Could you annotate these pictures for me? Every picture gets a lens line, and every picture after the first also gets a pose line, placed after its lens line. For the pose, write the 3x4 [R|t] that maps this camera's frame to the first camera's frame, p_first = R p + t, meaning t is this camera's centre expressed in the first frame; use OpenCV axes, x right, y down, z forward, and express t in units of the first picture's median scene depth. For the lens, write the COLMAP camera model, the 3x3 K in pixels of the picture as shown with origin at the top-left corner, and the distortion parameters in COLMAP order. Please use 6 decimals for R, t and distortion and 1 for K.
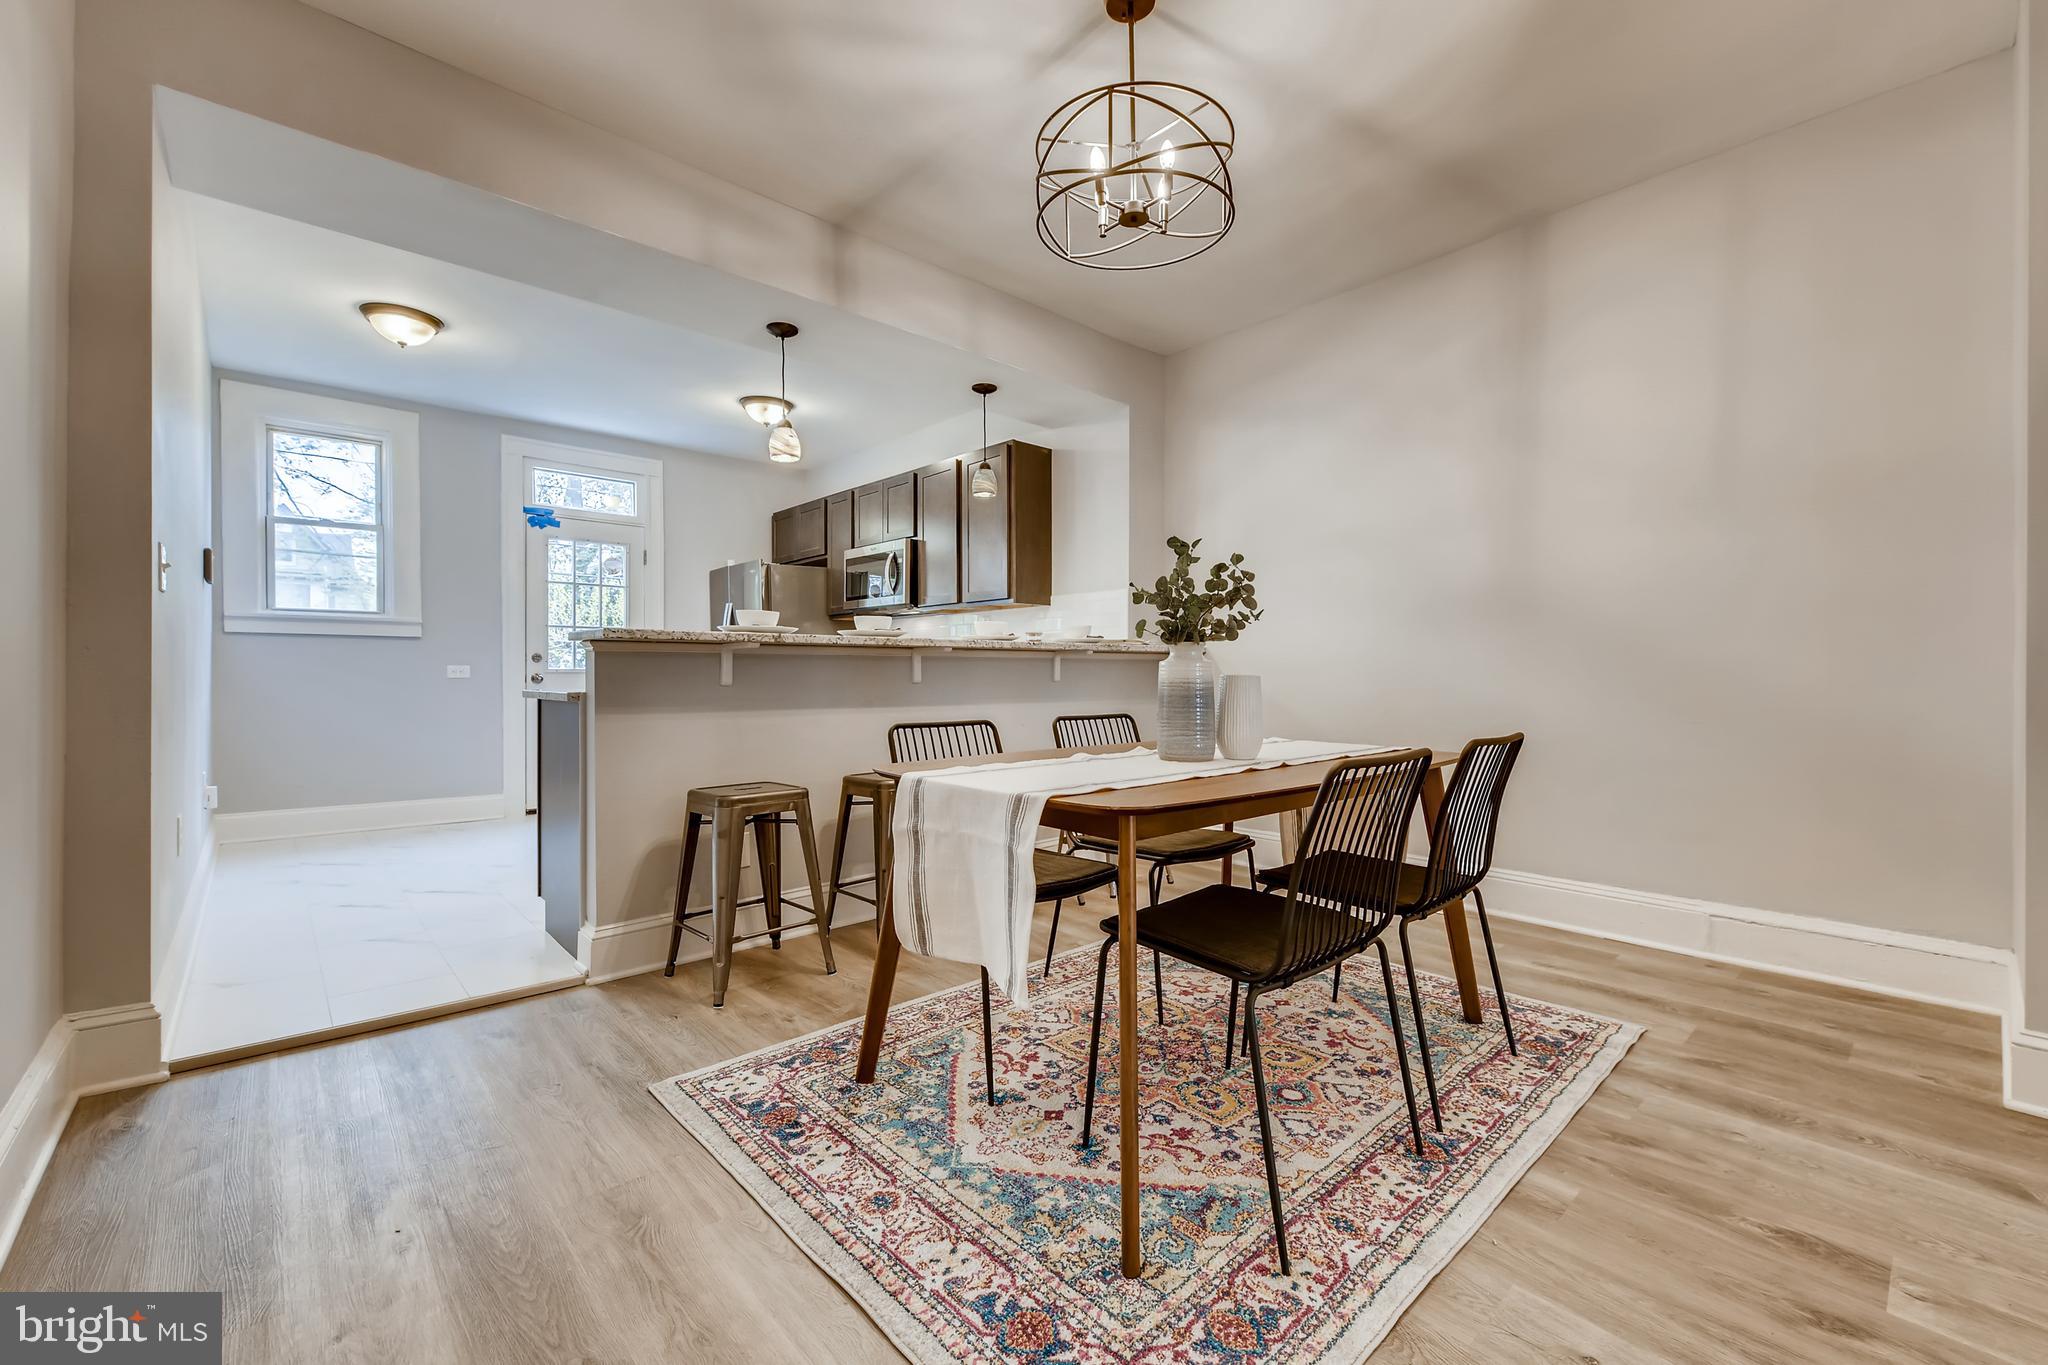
lens RADIAL K [[828.8, 0, 1025.0], [0, 828.8, 683.1], [0, 0, 1]] dist [0.003230, 0.000213]
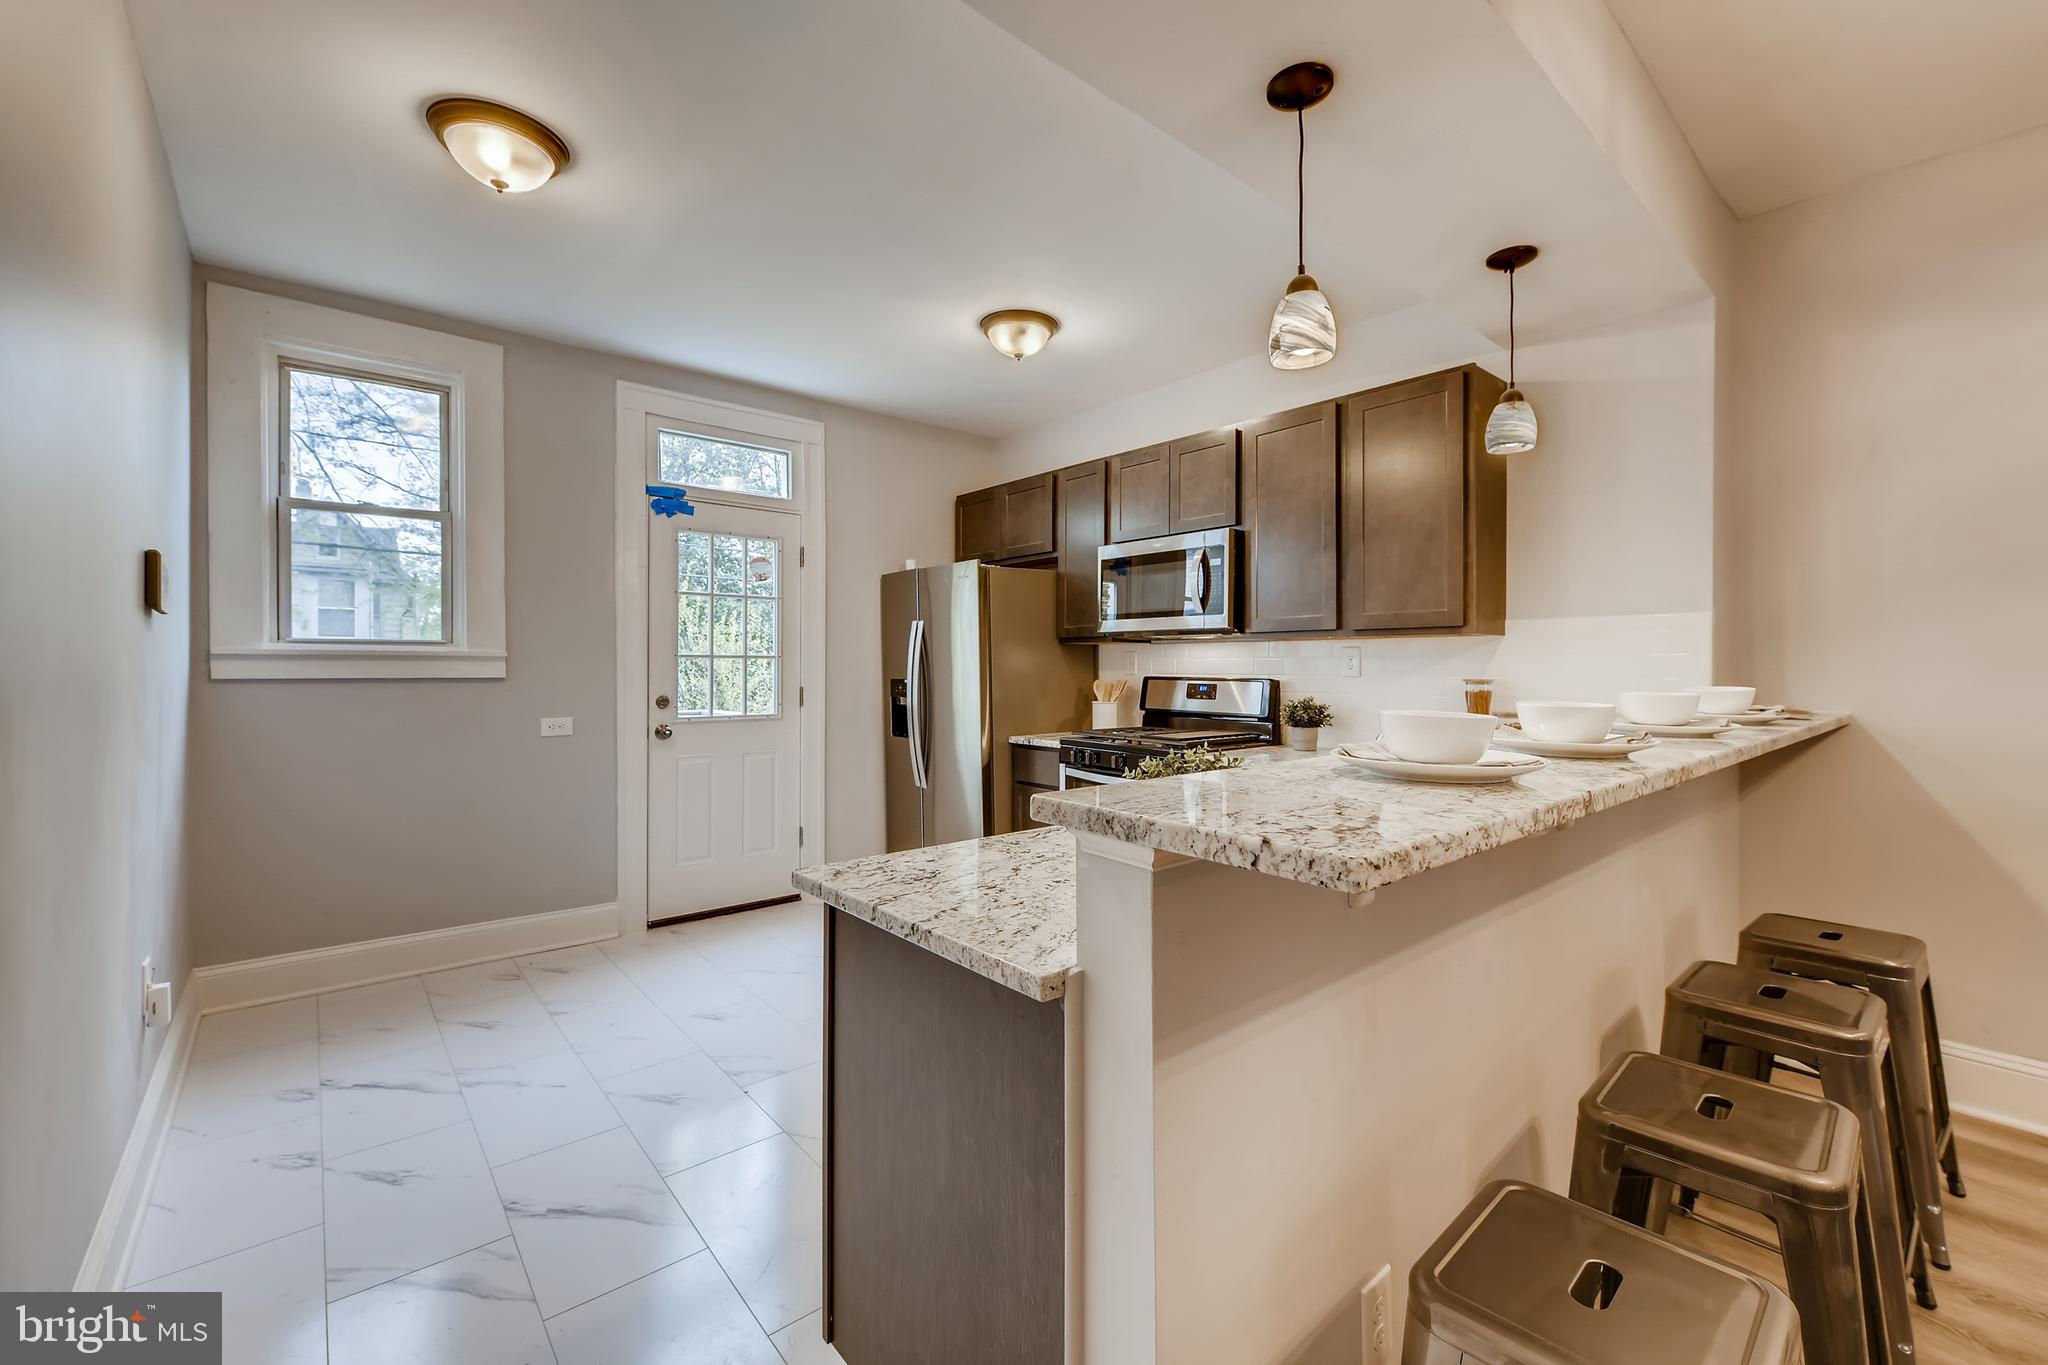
lens RADIAL K [[828.8, 0, 1024.3], [0, 828.8, 670.1], [0, 0, 1]] dist [0.003230, 0.000213]
pose [[0.999471, 0.001623, -0.032488, -0.281018], [-0.001789, 0.999985, -0.005089, -0.058637], [0.032479, 0.005144, 0.999459, 0.337056]]
